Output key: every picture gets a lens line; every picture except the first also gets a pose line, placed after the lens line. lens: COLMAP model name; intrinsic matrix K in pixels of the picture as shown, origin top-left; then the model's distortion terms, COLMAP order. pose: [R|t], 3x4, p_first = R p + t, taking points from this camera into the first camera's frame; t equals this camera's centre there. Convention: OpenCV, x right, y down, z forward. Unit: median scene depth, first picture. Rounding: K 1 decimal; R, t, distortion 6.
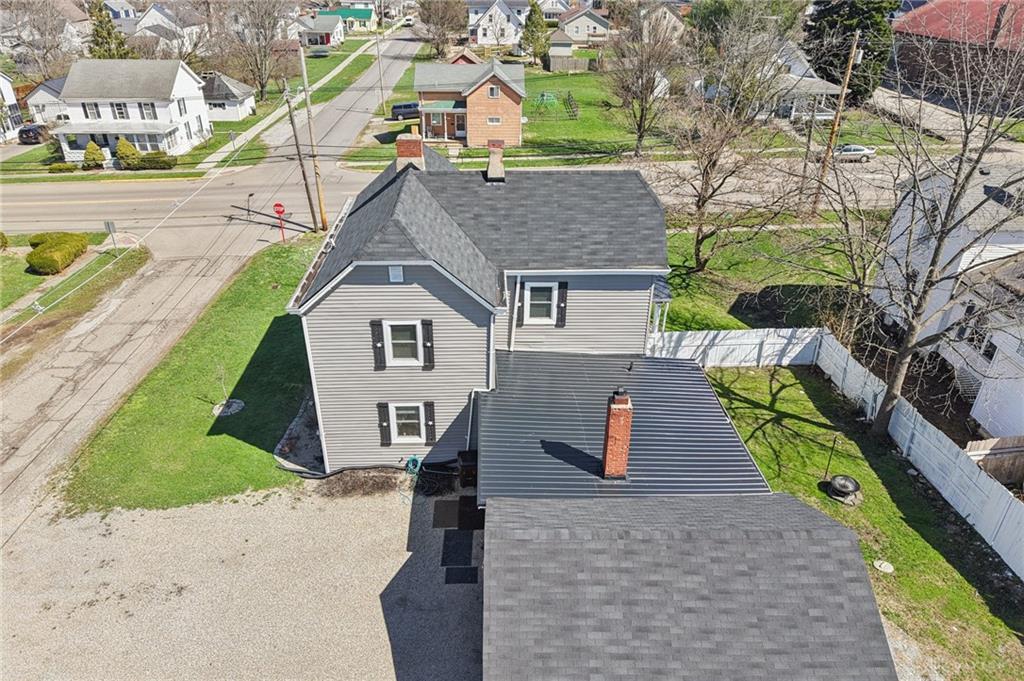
lens RADIAL K [[675.8, 0, 512.0], [0, 675.8, 340.5], [0, 0, 1]] dist [0.007698, 0.000821]
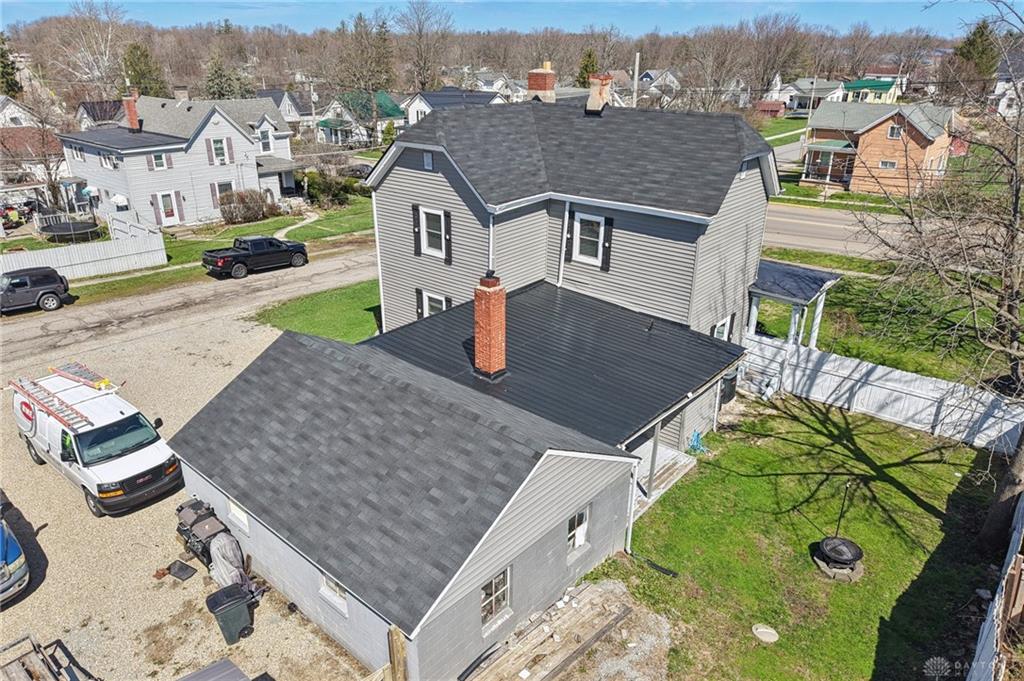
lens RADIAL K [[682.5, 0, 516.3], [0, 682.5, 350.5], [0, 0, 1]] dist [0.036322, -0.040990]
pose [[0.745994, 0.261494, -0.612465, 0.604918], [-0.323448, 0.946193, 0.010016, 0.117964], [0.582129, 0.190629, 0.790434, 0.216500]]
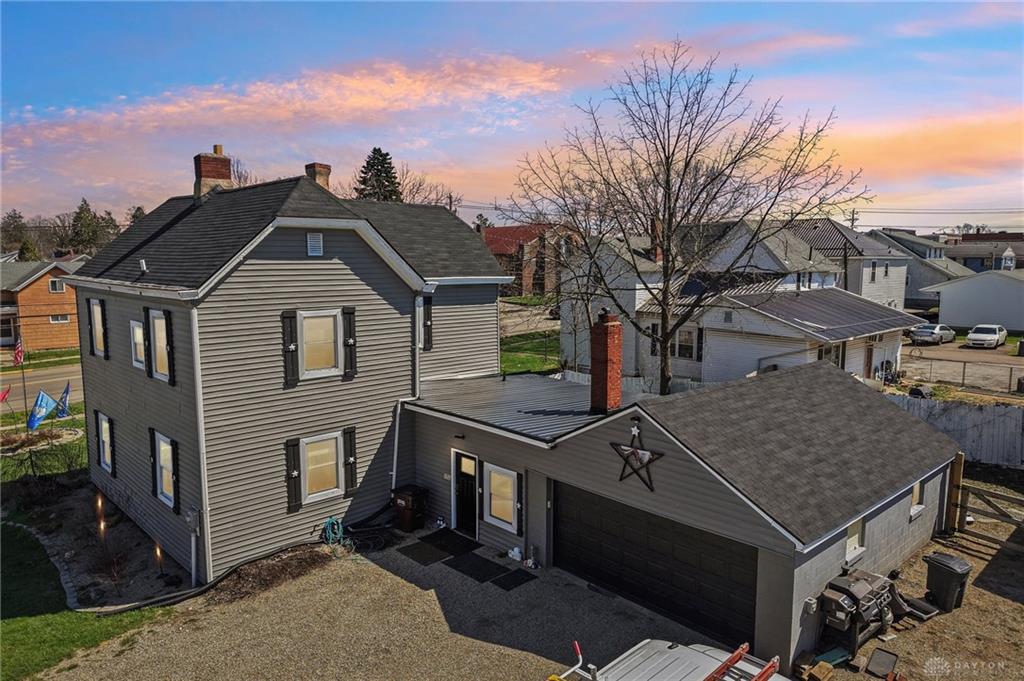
lens RADIAL K [[698.7, 0, 512.0], [0, 698.7, 340.5], [0, 0, 1]] dist [0.002879, -0.000394]
pose [[0.752736, -0.091147, 0.651983, -0.467026], [0.328971, 0.909929, -0.252601, 0.248736], [-0.570234, 0.404625, 0.714921, 0.273688]]
